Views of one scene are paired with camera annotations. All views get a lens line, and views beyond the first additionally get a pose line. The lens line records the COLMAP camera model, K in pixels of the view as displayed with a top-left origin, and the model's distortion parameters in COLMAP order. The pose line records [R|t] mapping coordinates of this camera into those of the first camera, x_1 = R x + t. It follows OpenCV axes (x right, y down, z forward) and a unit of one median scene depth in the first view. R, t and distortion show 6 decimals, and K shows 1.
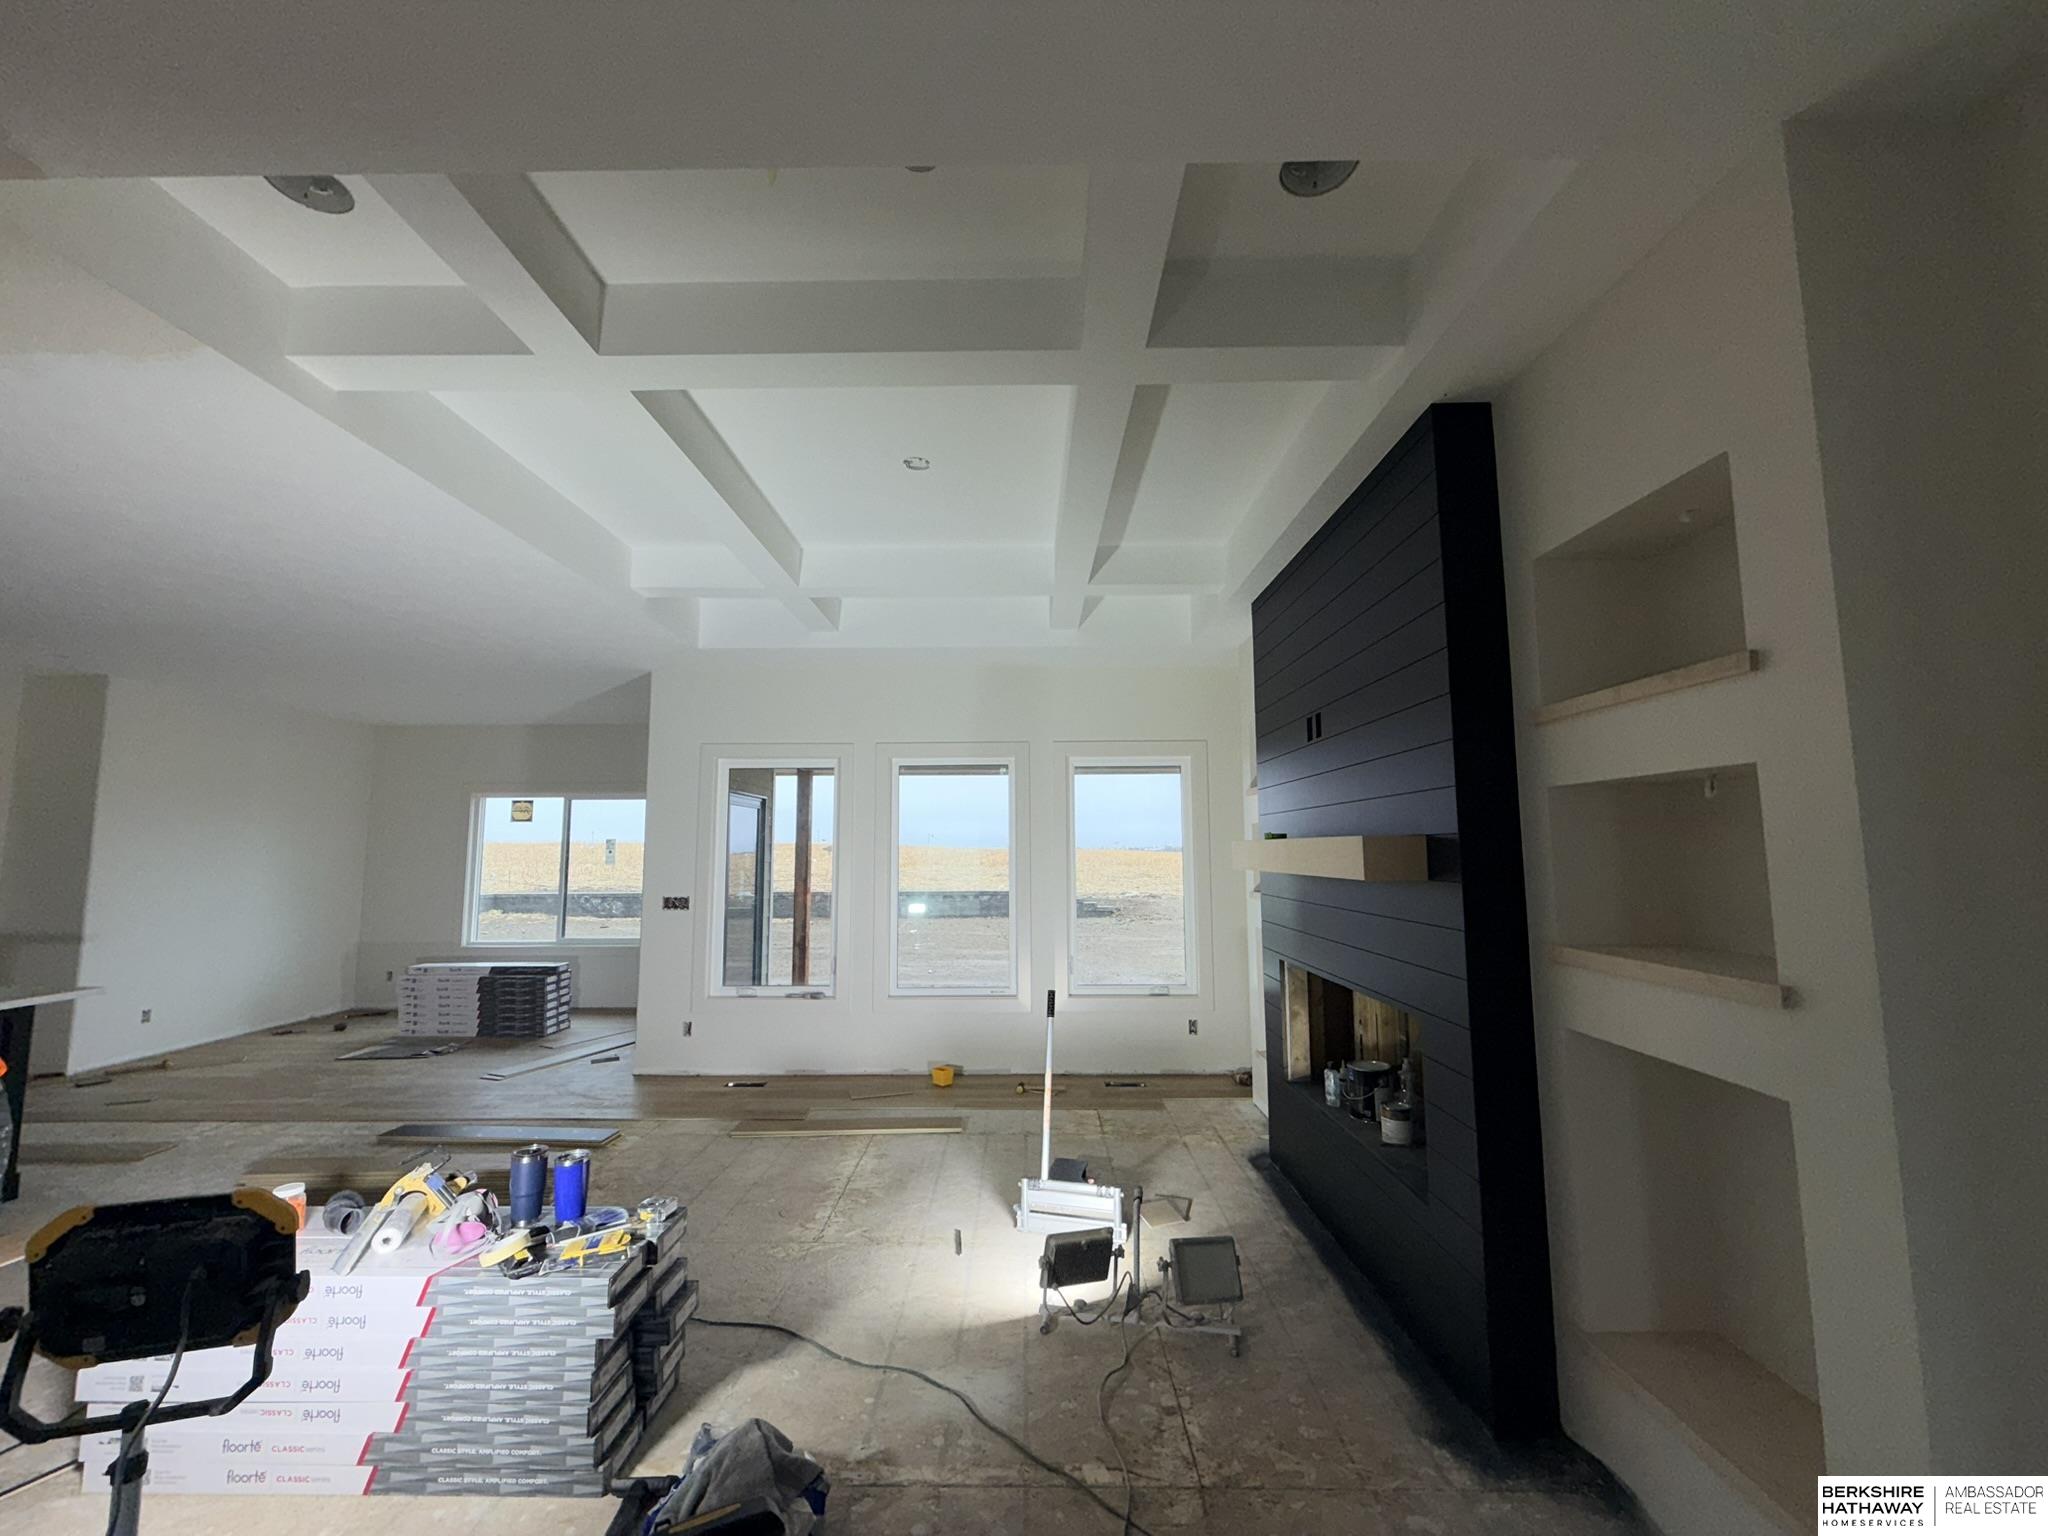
lens RADIAL K [[817.9, 0, 1013.9], [0, 817.9, 760.9], [0, 0, 1]] dist [-0.000140, -0.000064]
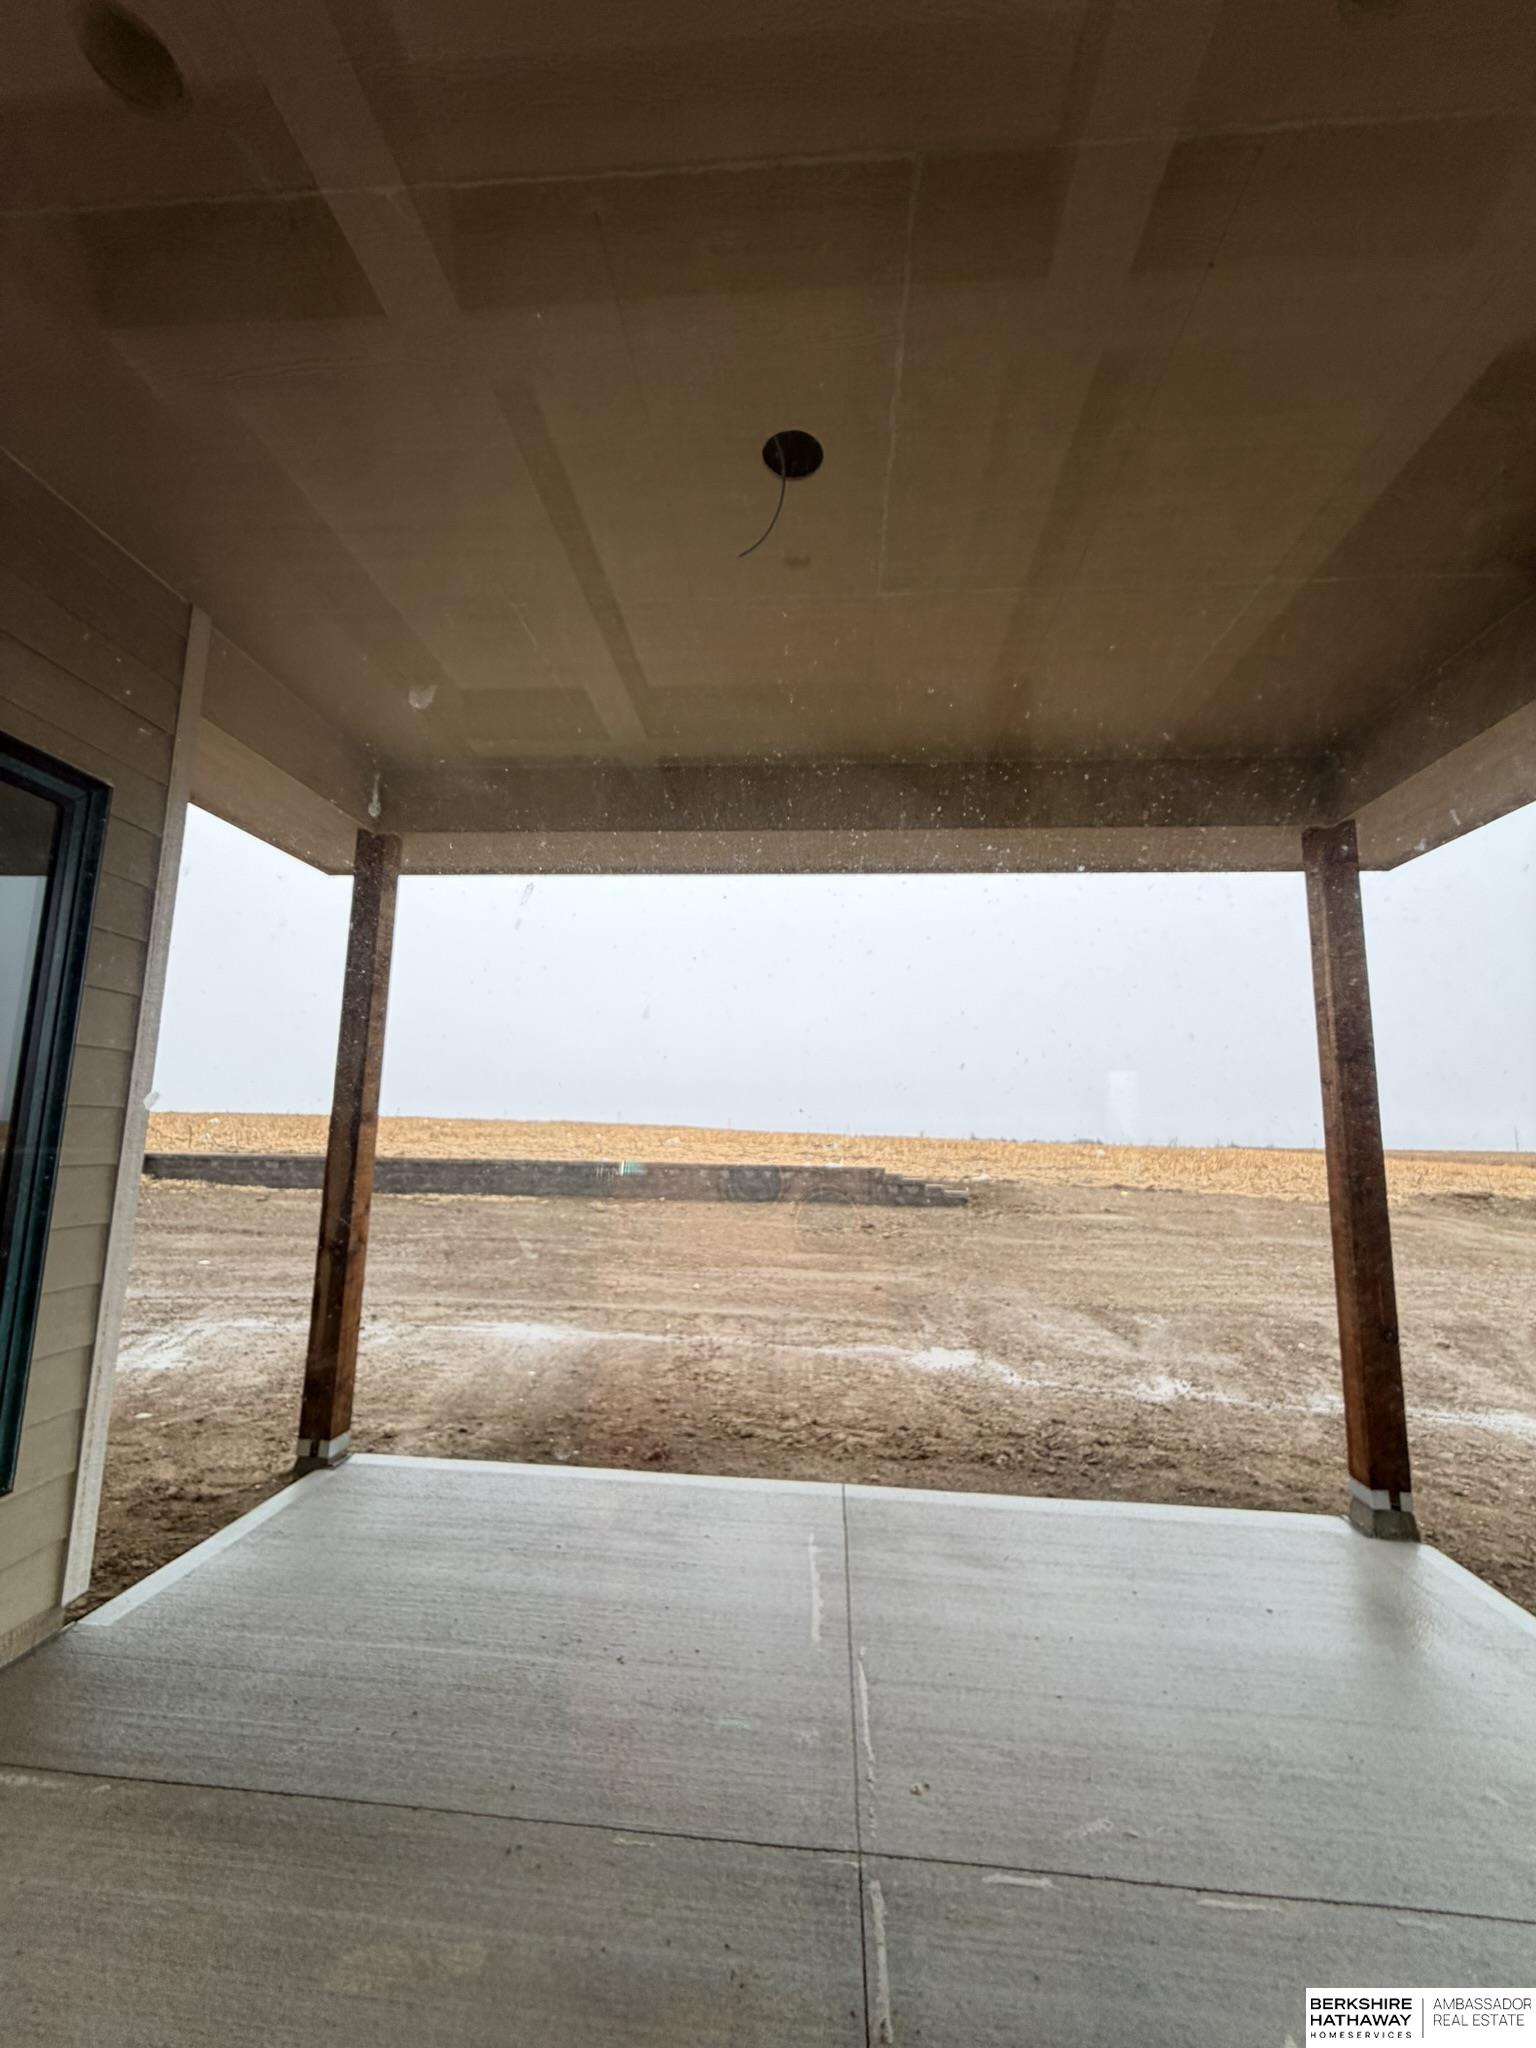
lens RADIAL K [[817.9, 0, 769.7], [0, 817.9, 1026.3], [0, 0, 1]] dist [-0.000140, -0.000064]
pose [[0.998203, 0.016889, -0.057489, -0.012611], [-0.018439, 0.999478, -0.026526, 0.061343], [0.057011, 0.027538, 0.997994, 0.305561]]
